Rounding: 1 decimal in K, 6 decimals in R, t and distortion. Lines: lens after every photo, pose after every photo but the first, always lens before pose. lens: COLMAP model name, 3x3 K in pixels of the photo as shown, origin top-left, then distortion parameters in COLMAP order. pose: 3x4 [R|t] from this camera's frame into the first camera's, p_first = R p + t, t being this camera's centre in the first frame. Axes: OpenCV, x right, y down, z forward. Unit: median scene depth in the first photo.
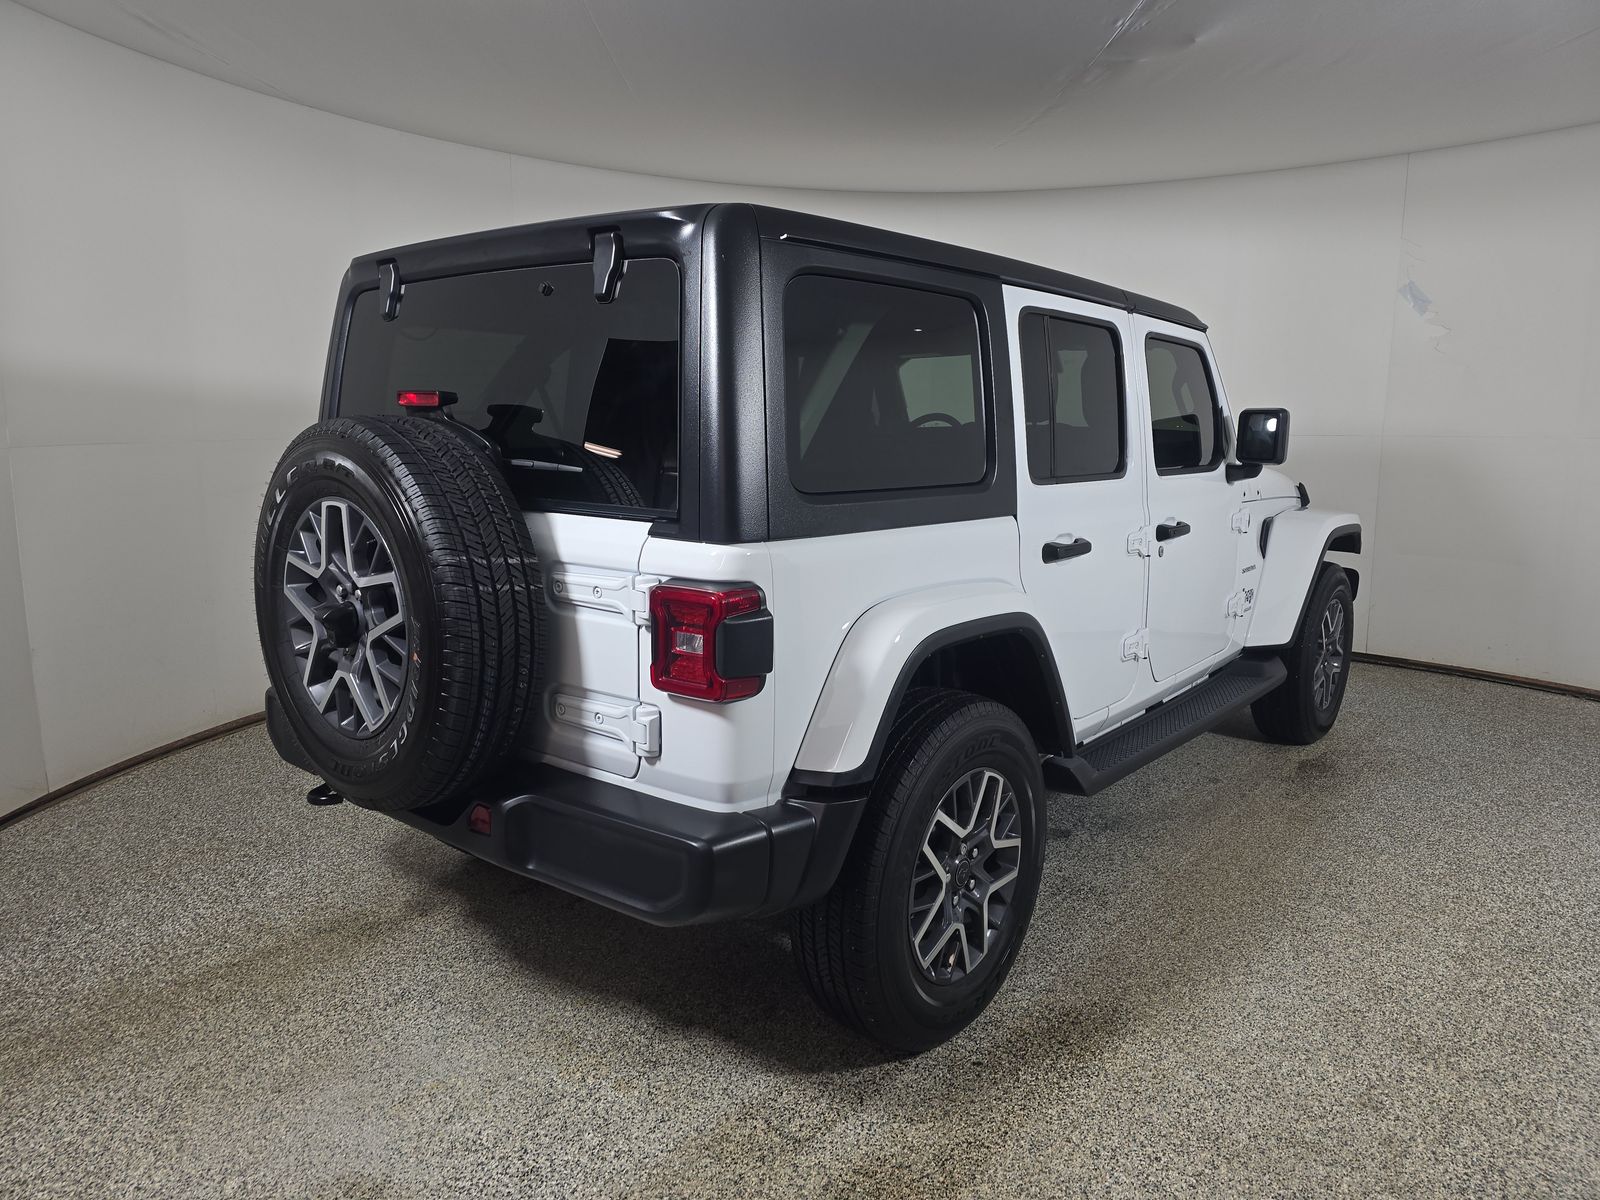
lens RADIAL K [[1178.9, 0, 777.7], [0, 1178.9, 547.3], [0, 0, 1]] dist [0.000711, -0.000412]
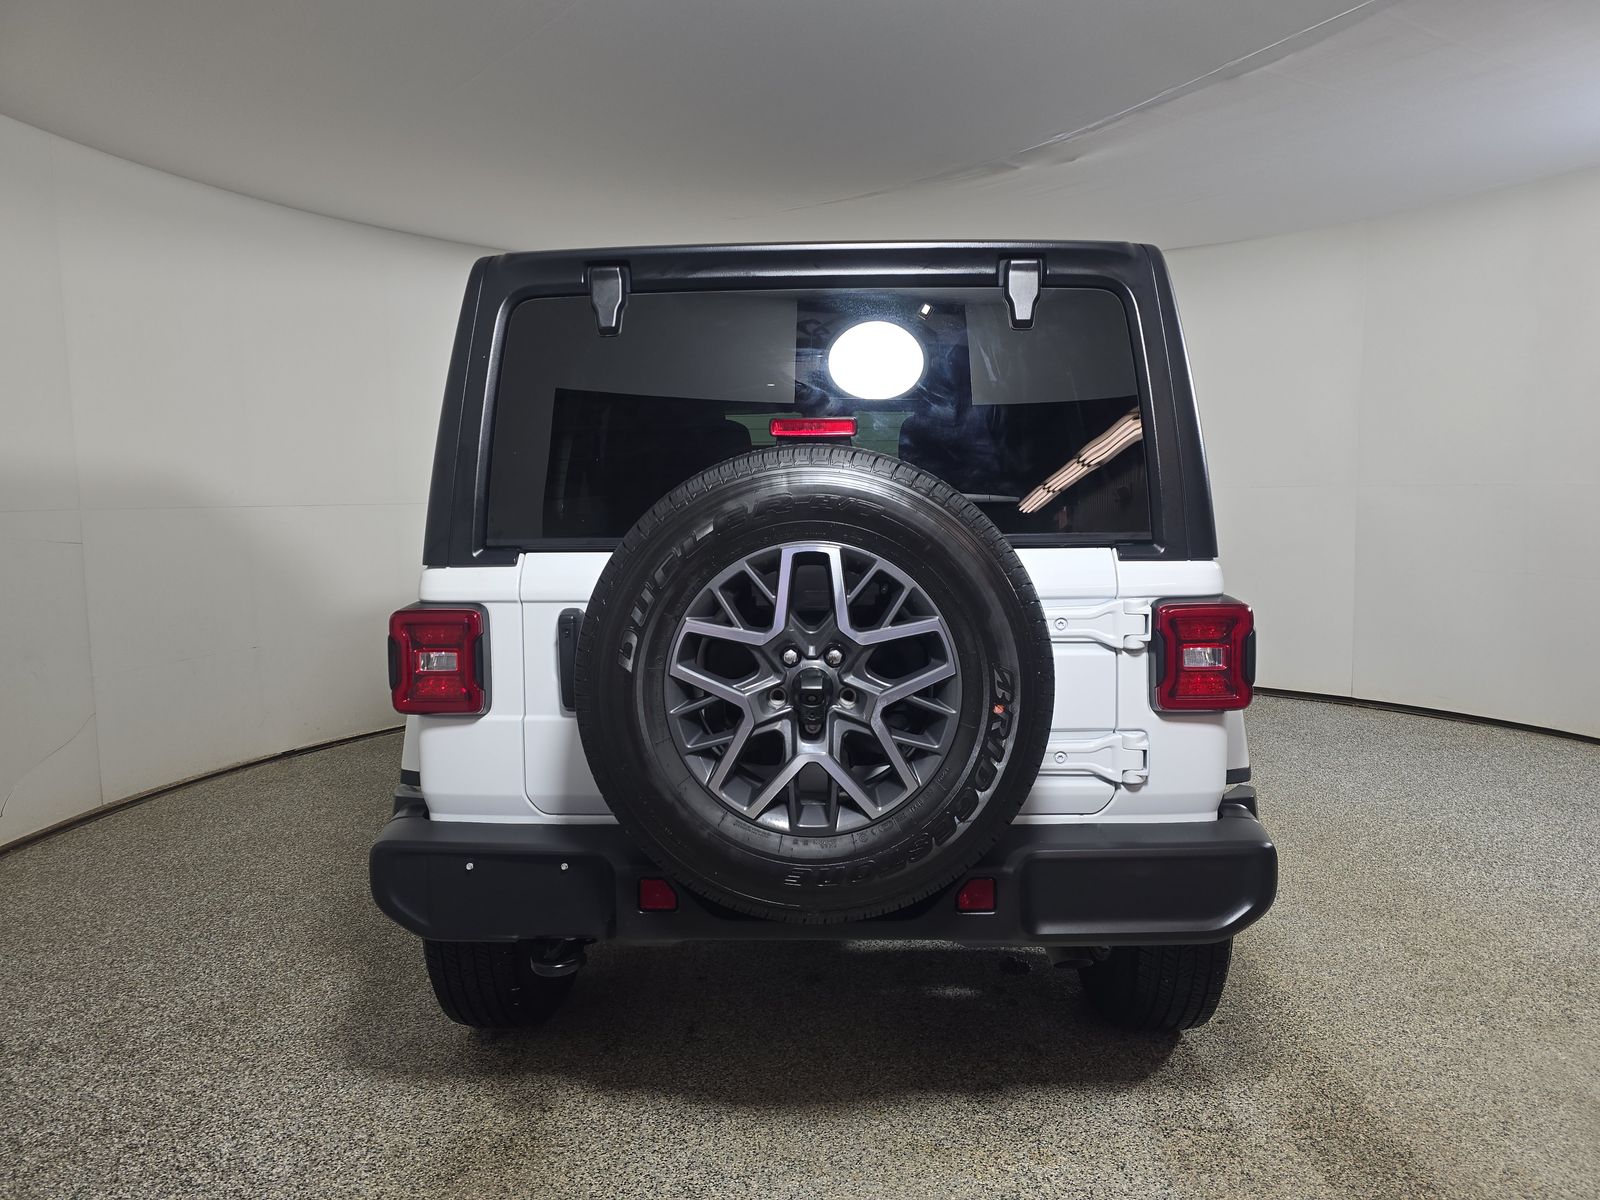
lens RADIAL K [[1178.9, 0, 777.7], [0, 1178.9, 547.3], [0, 0, 1]] dist [0.000711, -0.000412]
pose [[0.761763, -0.043148, 0.646418, -0.937377], [0.094516, 0.994506, -0.044998, -0.003581], [-0.640925, 0.095374, 0.761656, 0.402635]]
